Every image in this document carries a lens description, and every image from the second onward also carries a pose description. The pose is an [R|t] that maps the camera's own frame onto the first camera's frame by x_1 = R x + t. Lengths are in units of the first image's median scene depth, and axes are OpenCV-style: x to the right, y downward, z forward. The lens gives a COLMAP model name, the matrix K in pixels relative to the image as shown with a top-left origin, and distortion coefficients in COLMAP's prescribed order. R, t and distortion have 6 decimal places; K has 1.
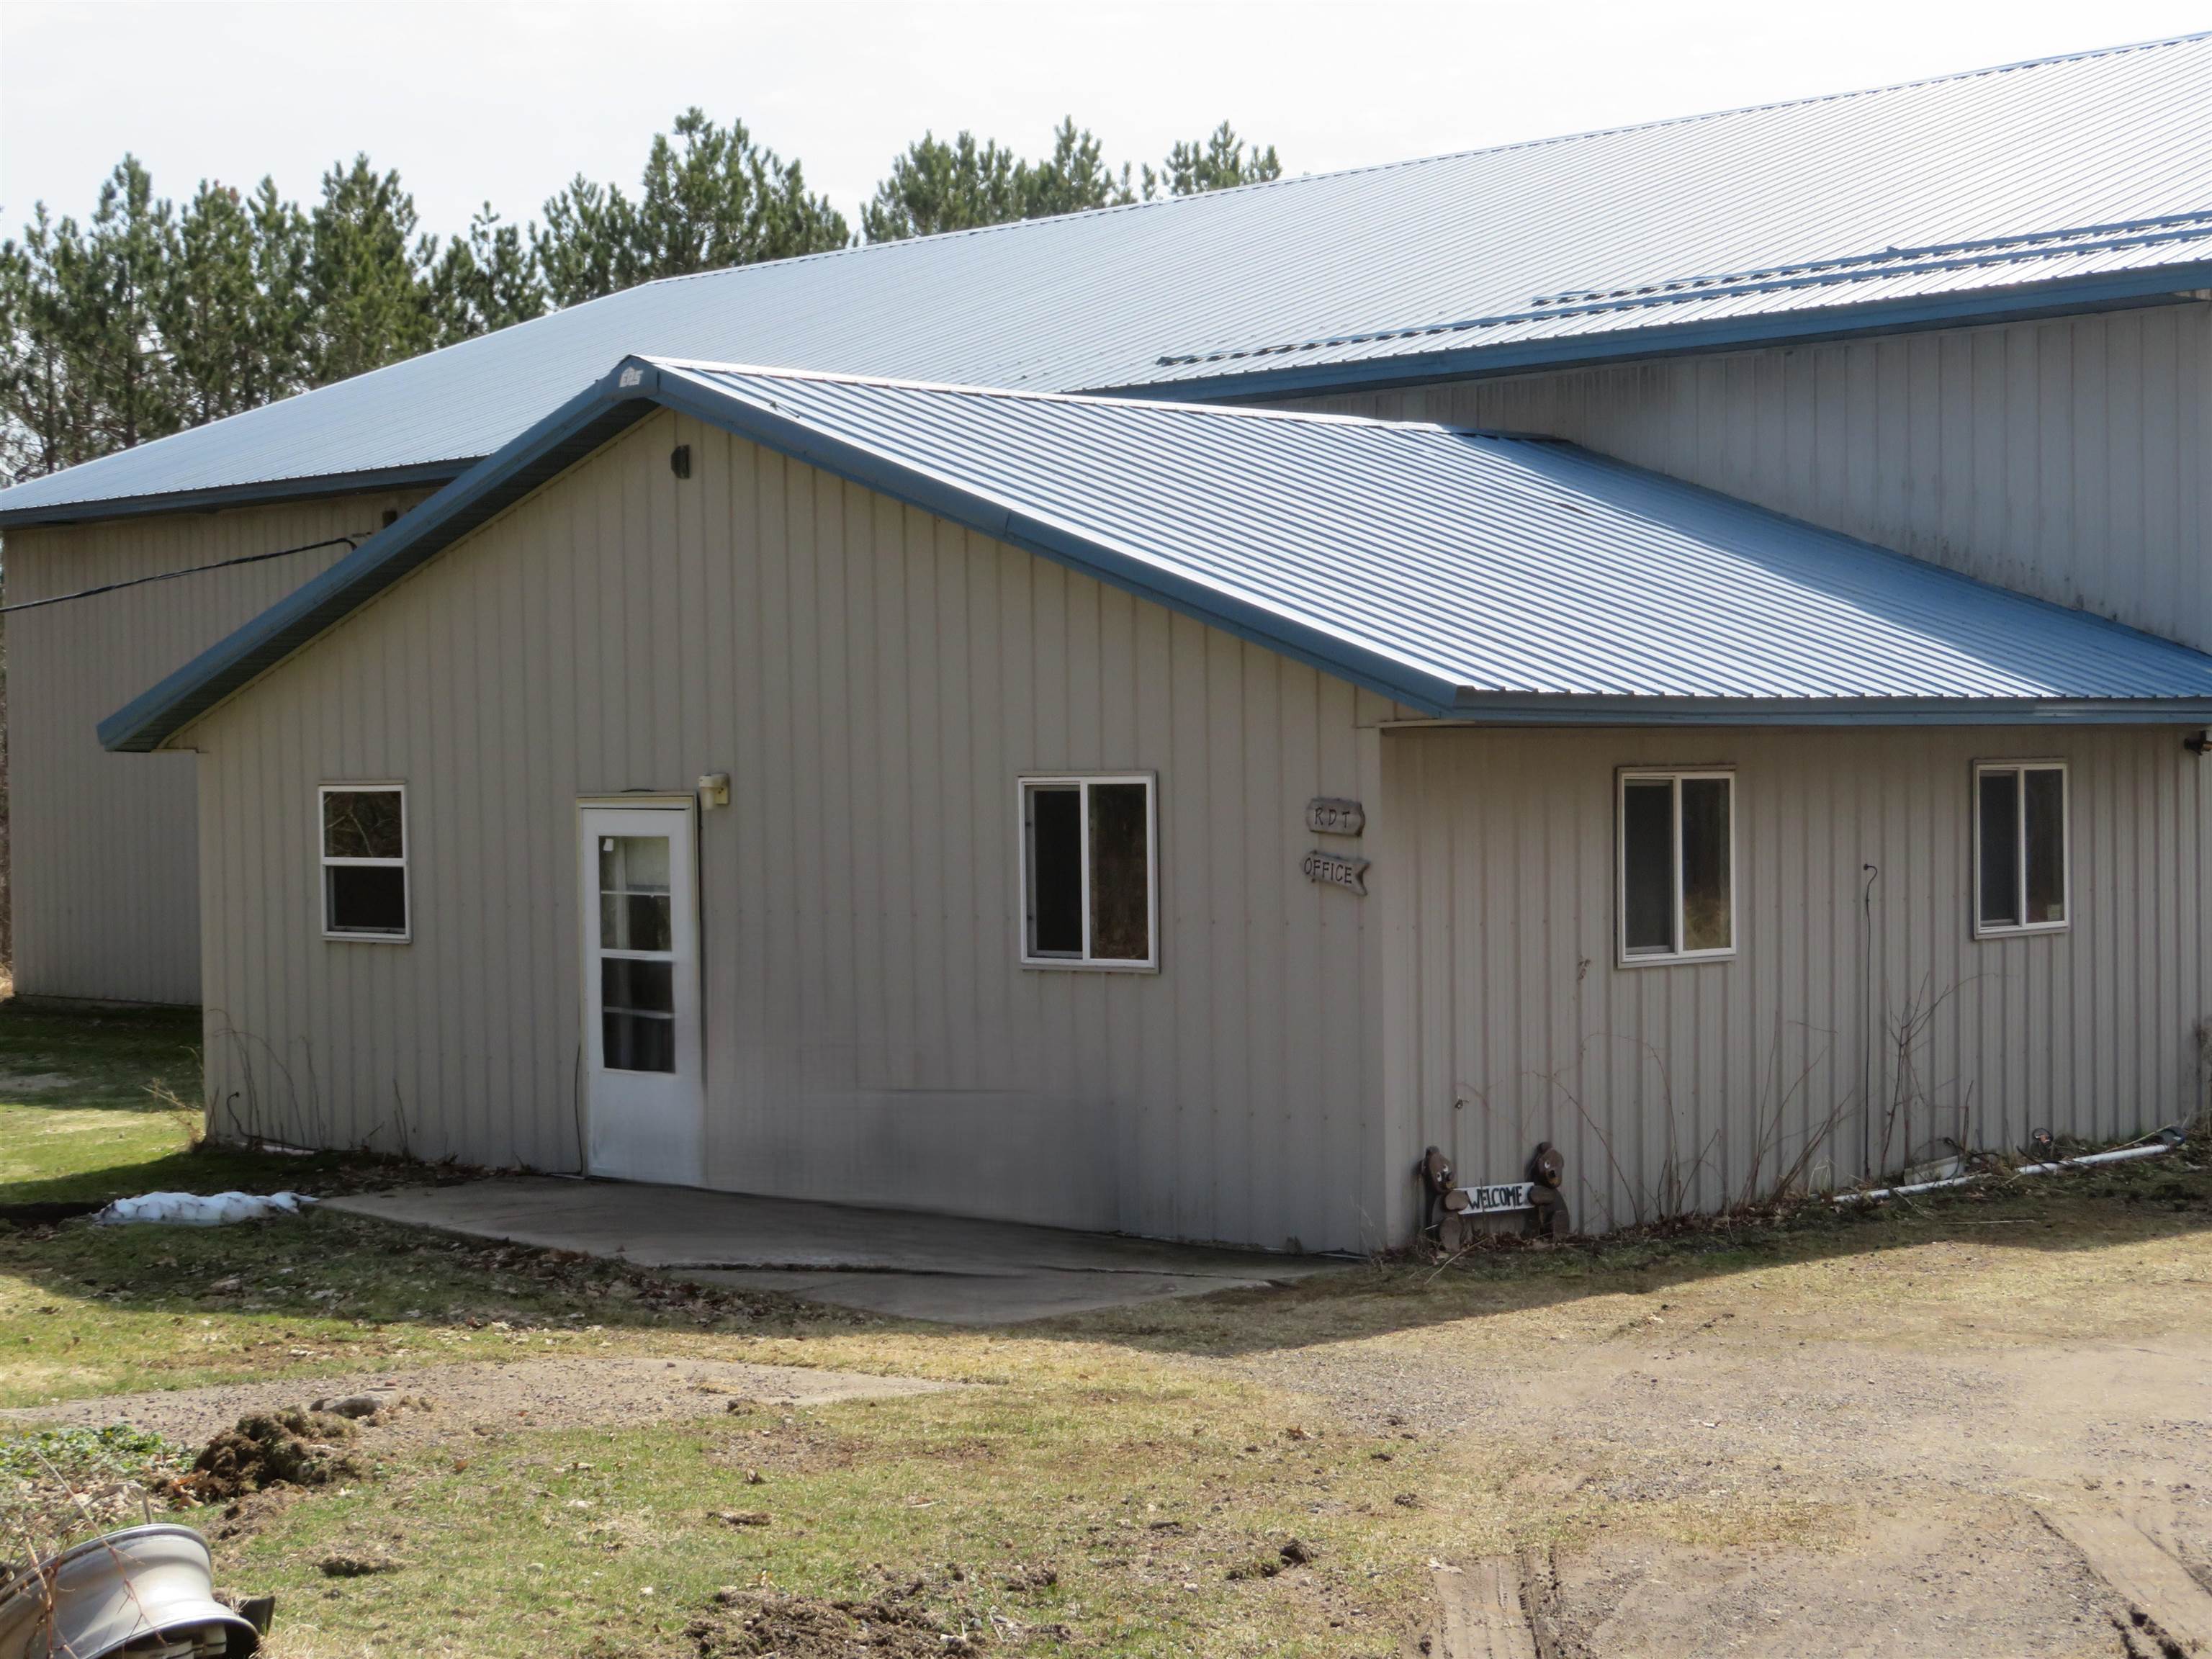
lens RADIAL K [[3846.4, 0, 1110.8], [0, 3846.4, 826.9], [0, 0, 1]] dist [-0.007540, 0.000000]
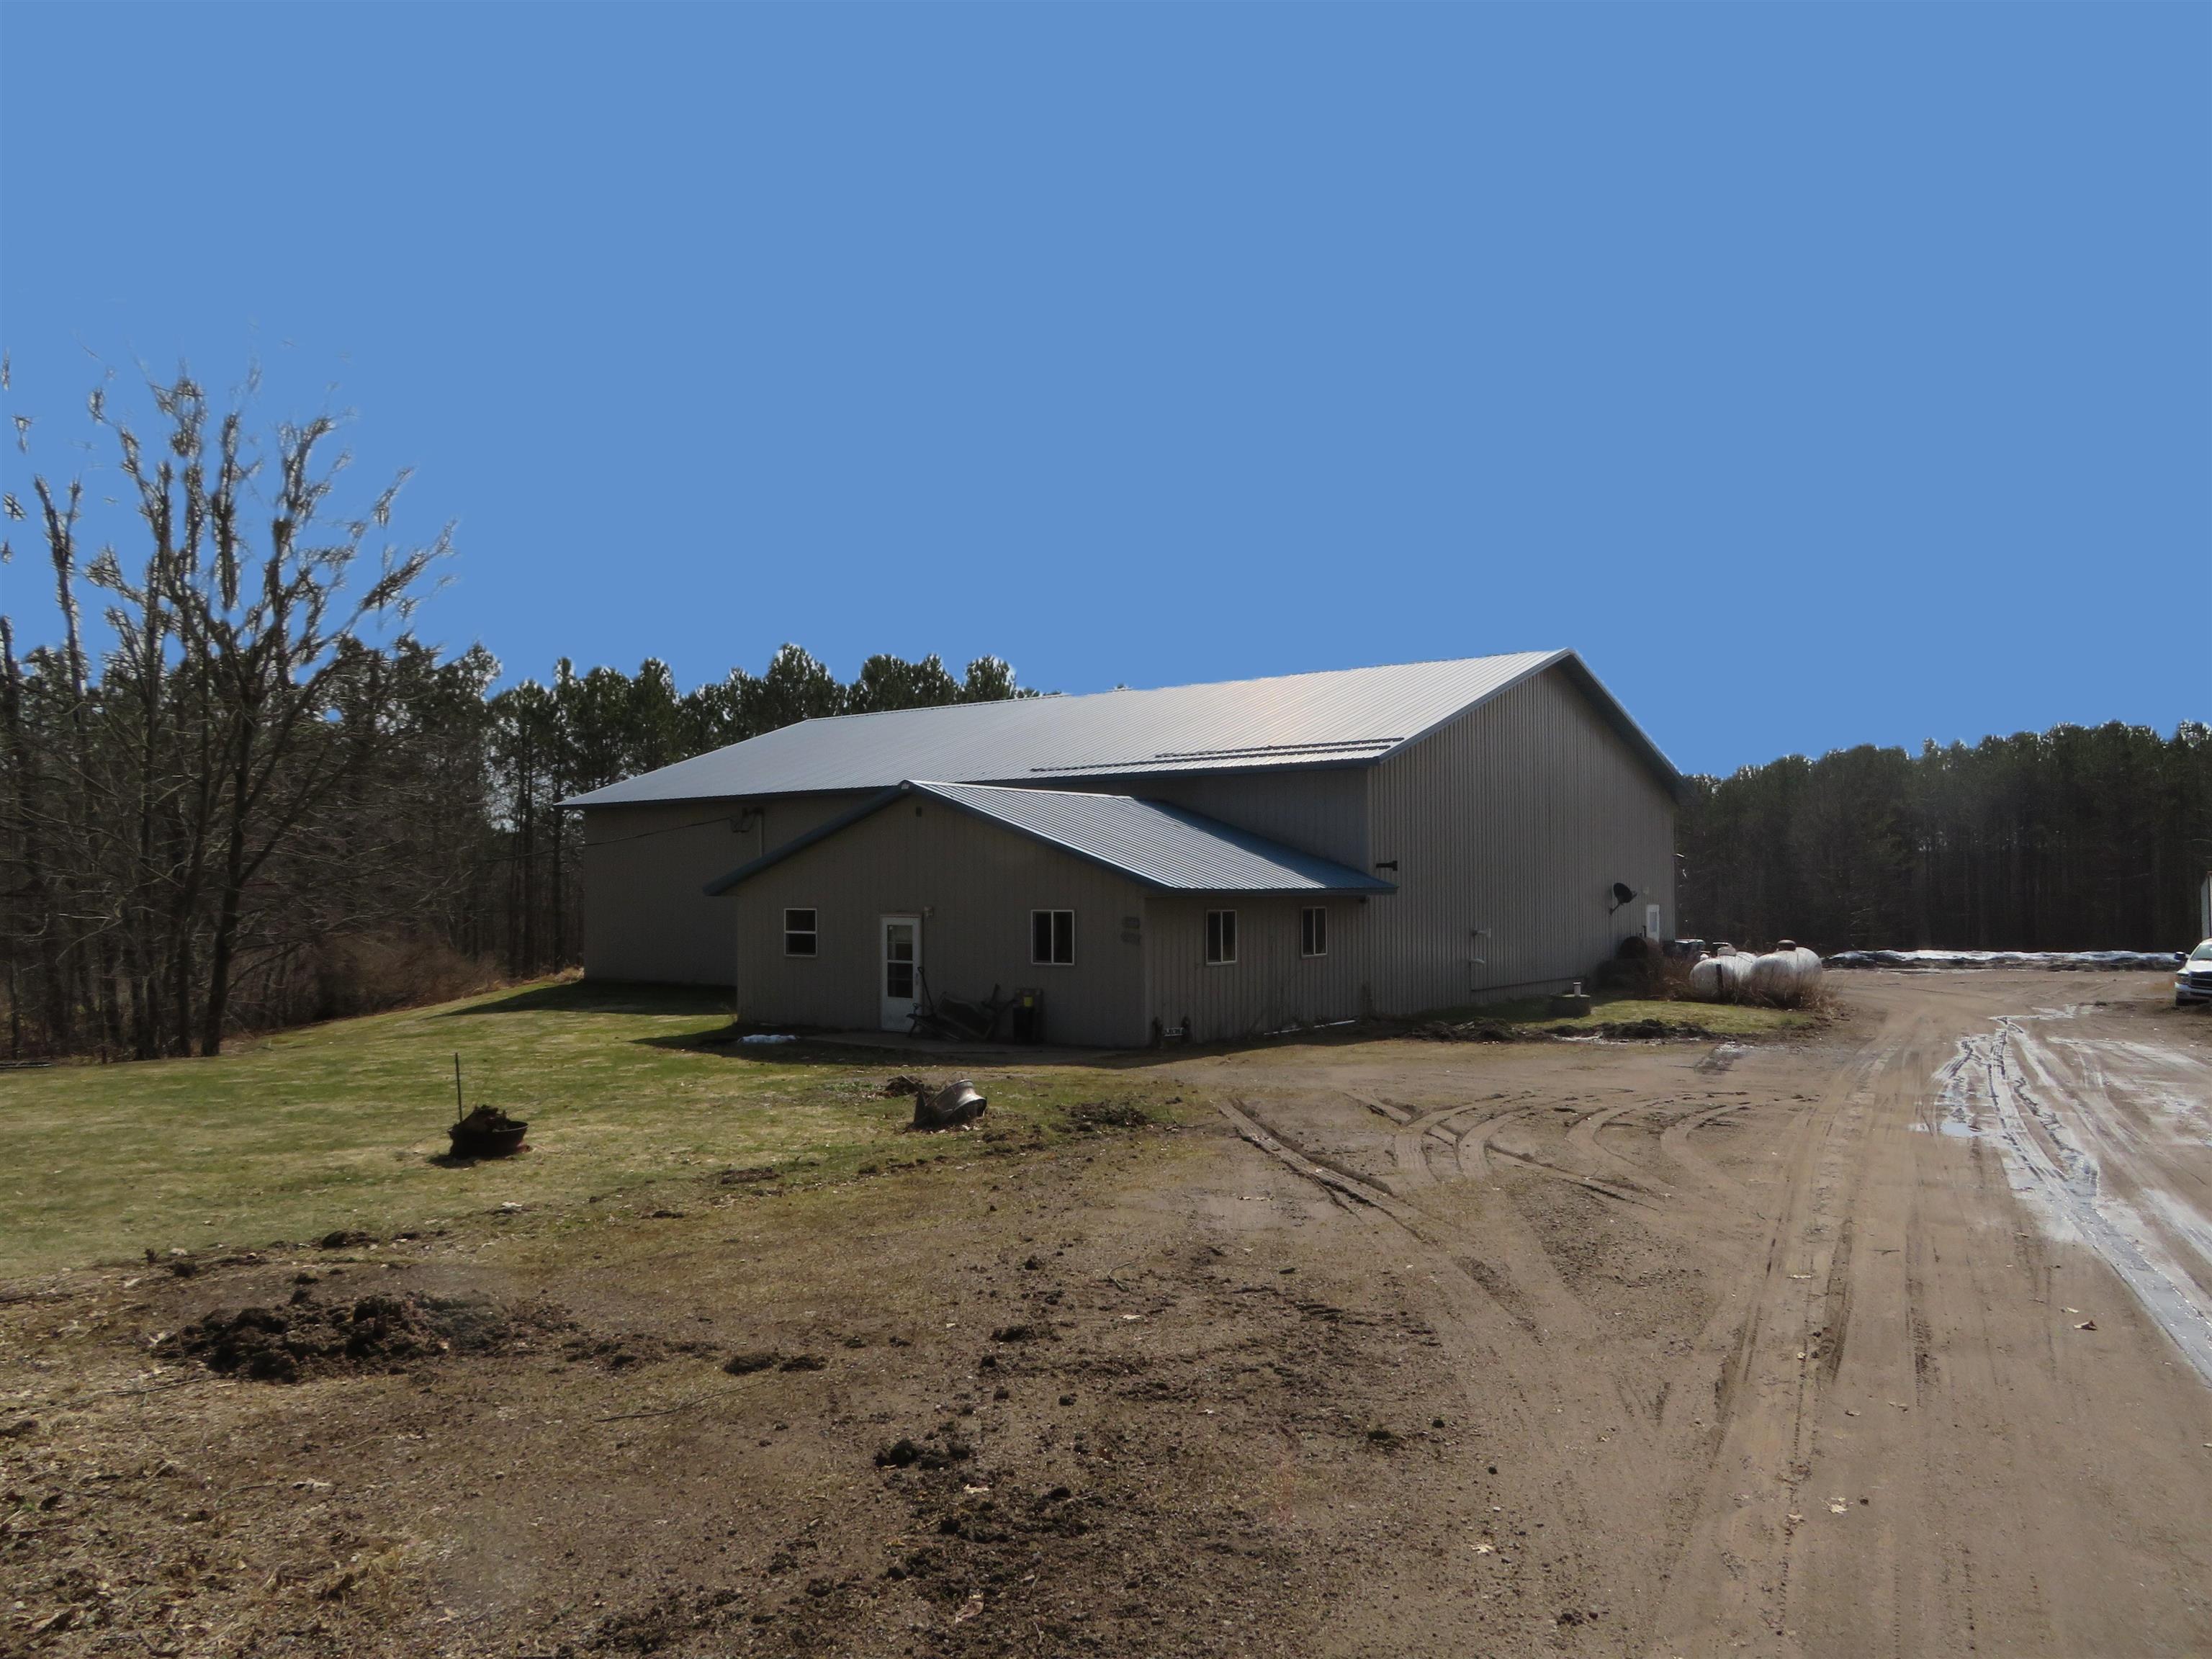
lens RADIAL K [[1580.5, 0, 1110.2], [0, 1580.5, 832.8], [0, 0, 1]] dist [-0.013513, 0.008020]
pose [[0.991159, 0.014566, 0.131879, -0.140107], [-0.007706, 0.998597, -0.052382, -0.008013], [-0.132457, 0.050903, 0.989881, -0.397936]]
